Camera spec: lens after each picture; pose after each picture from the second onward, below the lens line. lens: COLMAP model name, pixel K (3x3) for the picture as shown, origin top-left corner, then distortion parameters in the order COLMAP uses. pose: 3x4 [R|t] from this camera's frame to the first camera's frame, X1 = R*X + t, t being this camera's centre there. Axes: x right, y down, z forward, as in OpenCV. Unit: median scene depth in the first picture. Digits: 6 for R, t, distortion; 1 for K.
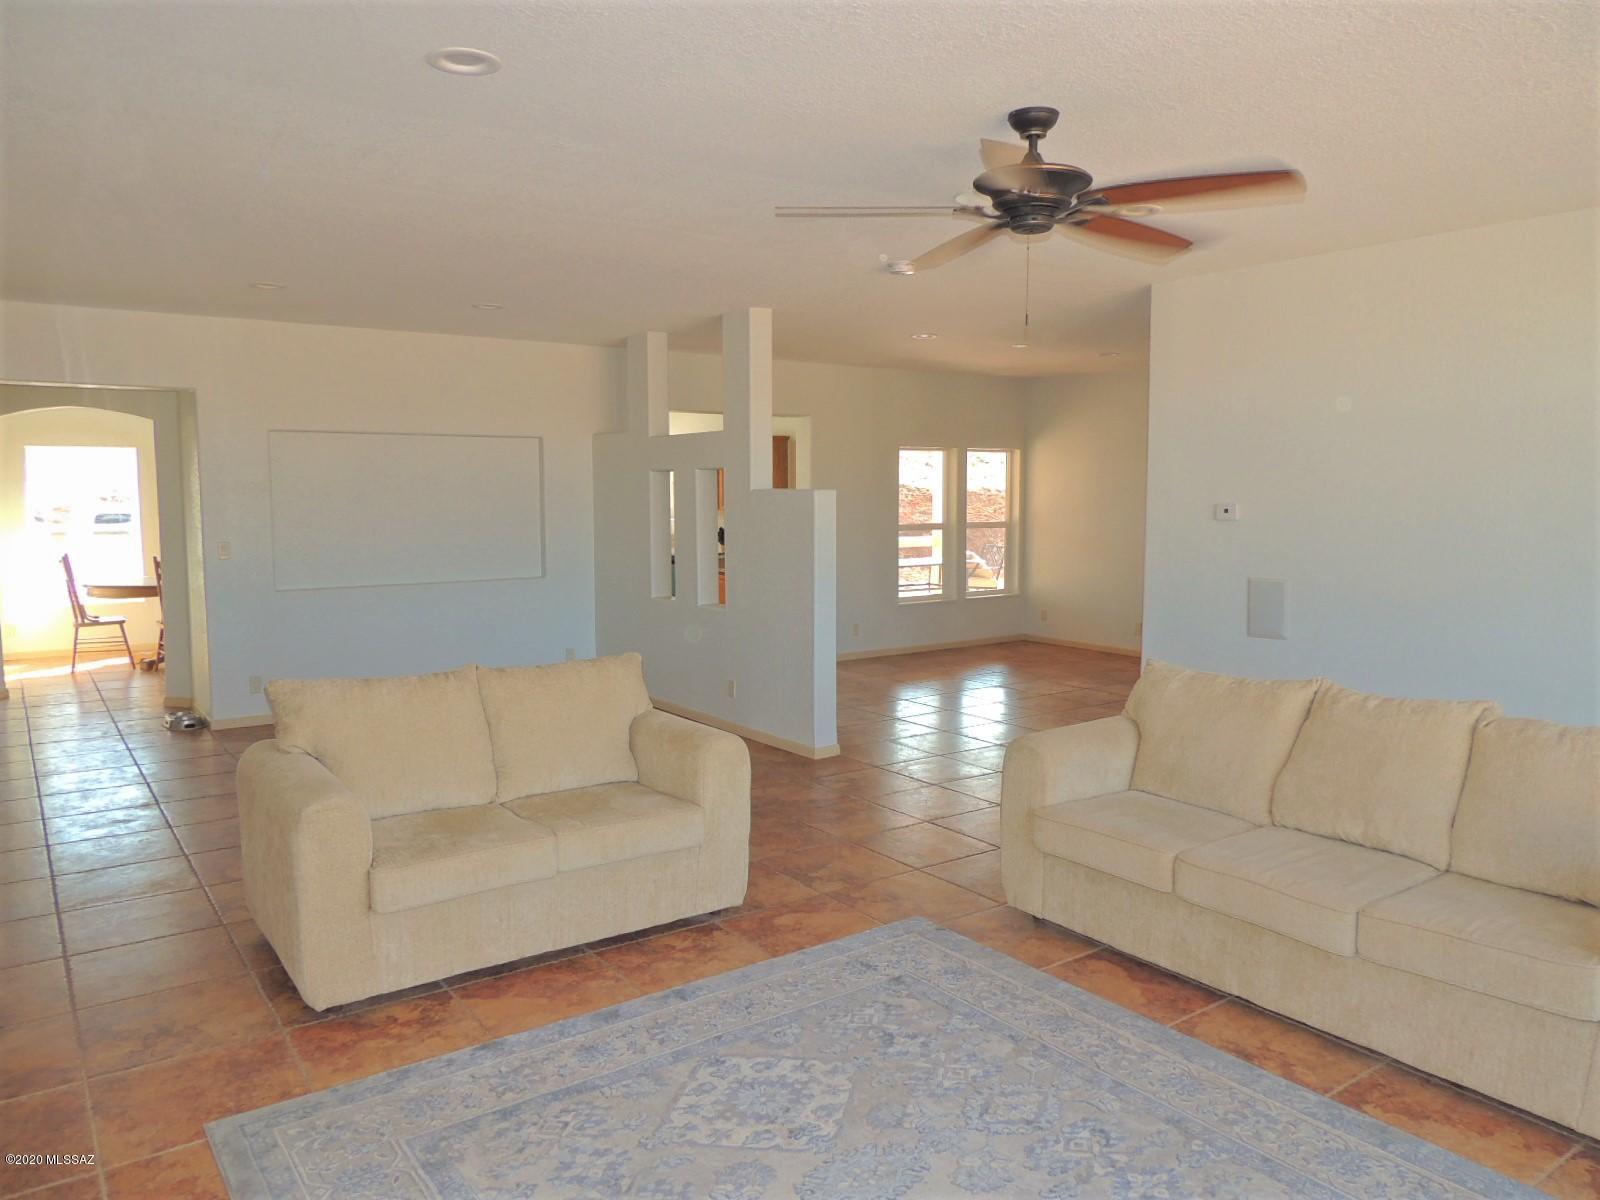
lens RADIAL K [[1164.1, 0, 800.0], [0, 1164.1, 600.0], [0, 0, 1]] dist [-0.008661, -0.003982]
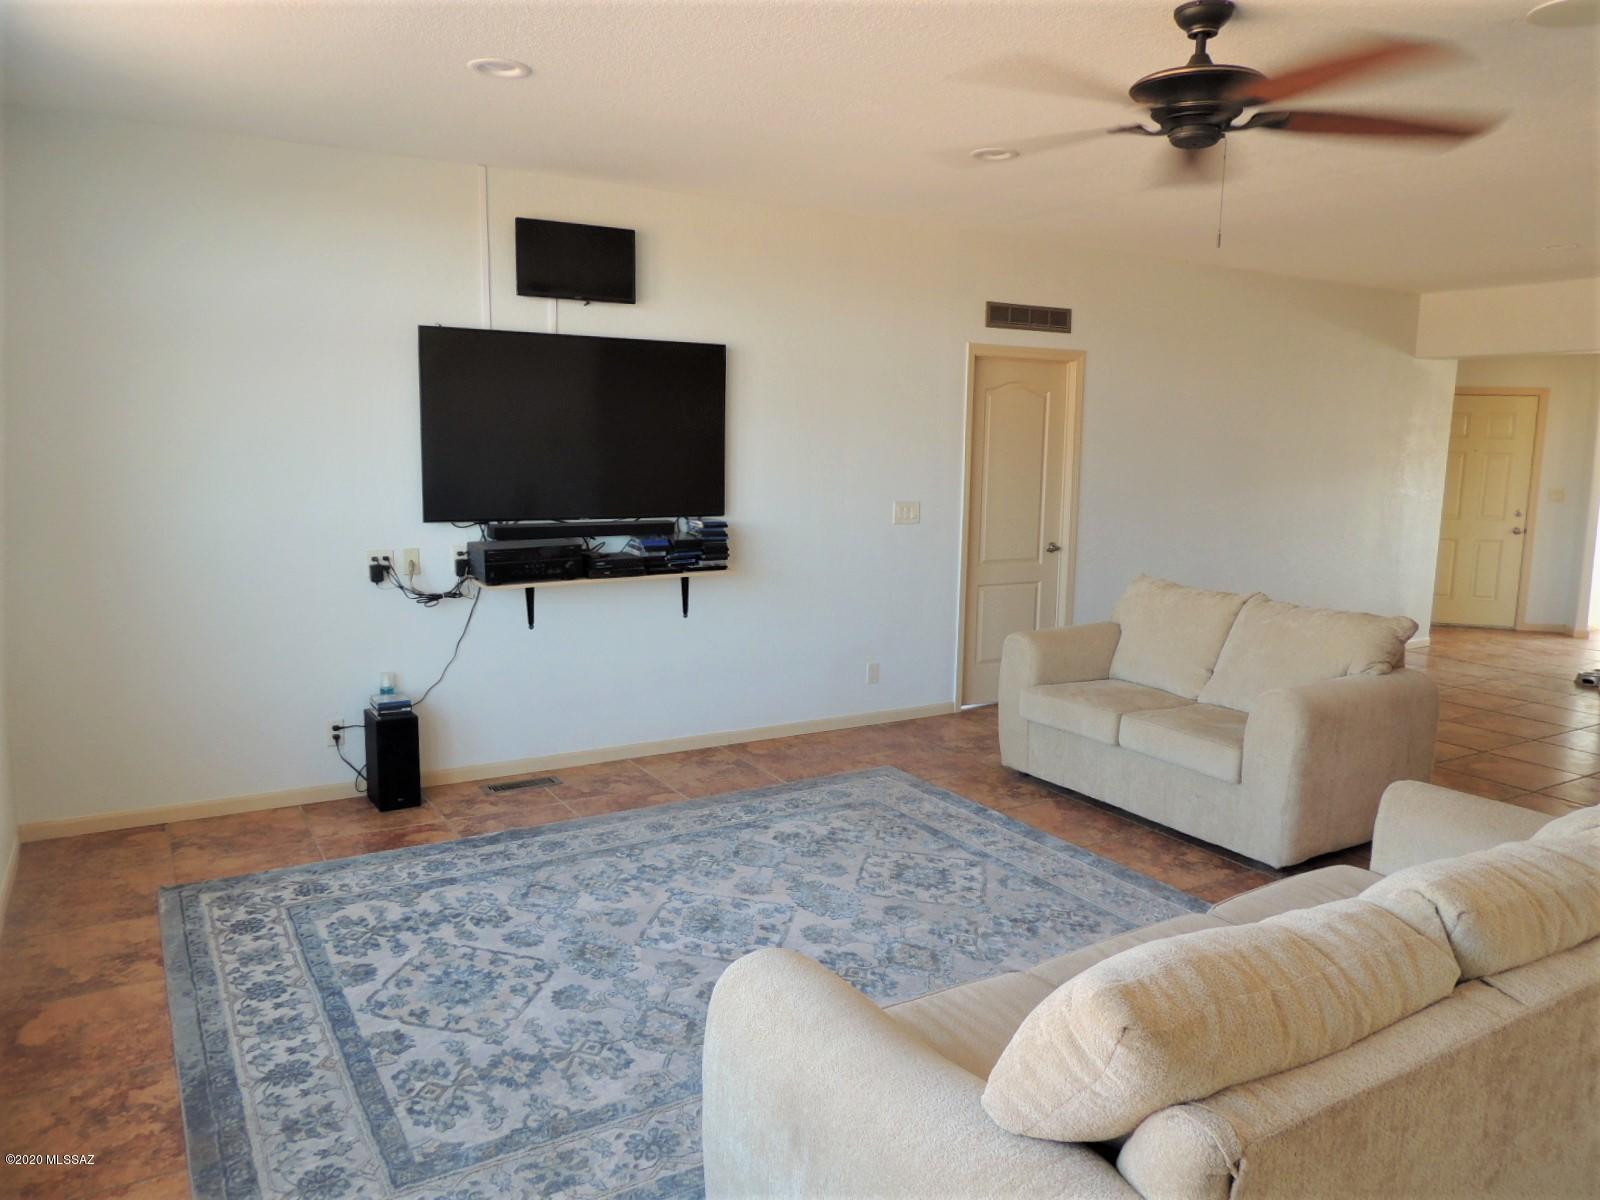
lens RADIAL K [[1164.1, 0, 800.0], [0, 1164.1, 600.0], [0, 0, 1]] dist [-0.008661, -0.003982]
pose [[-0.083661, 0.140607, -0.986524, 1.154546], [-0.121940, 0.981110, 0.150177, -0.071423], [0.989005, 0.132861, -0.064935, 0.807625]]
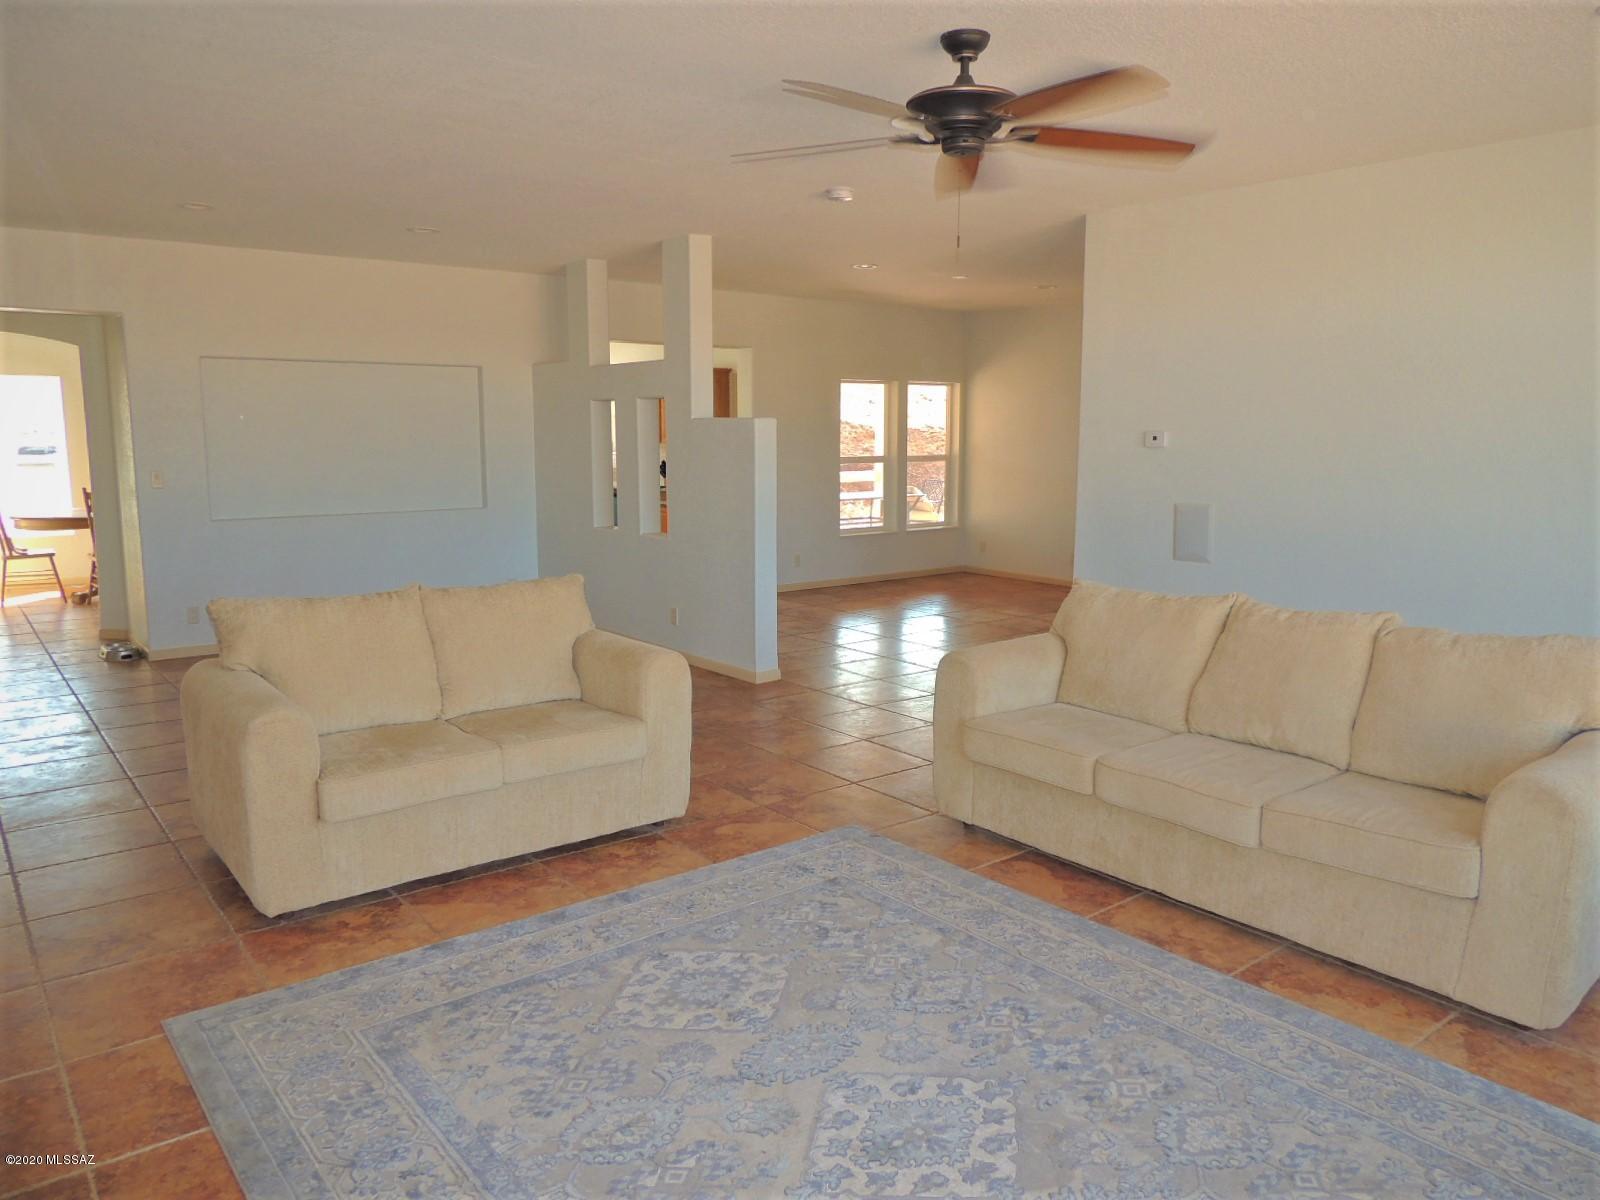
lens RADIAL K [[1164.1, 0, 800.0], [0, 1164.1, 600.0], [0, 0, 1]] dist [-0.008661, -0.003982]
pose [[0.998869, -0.004276, 0.047349, 0.006095], [0.001823, 0.998659, 0.051732, 0.021755], [-0.047507, -0.051587, 0.997538, -0.033349]]
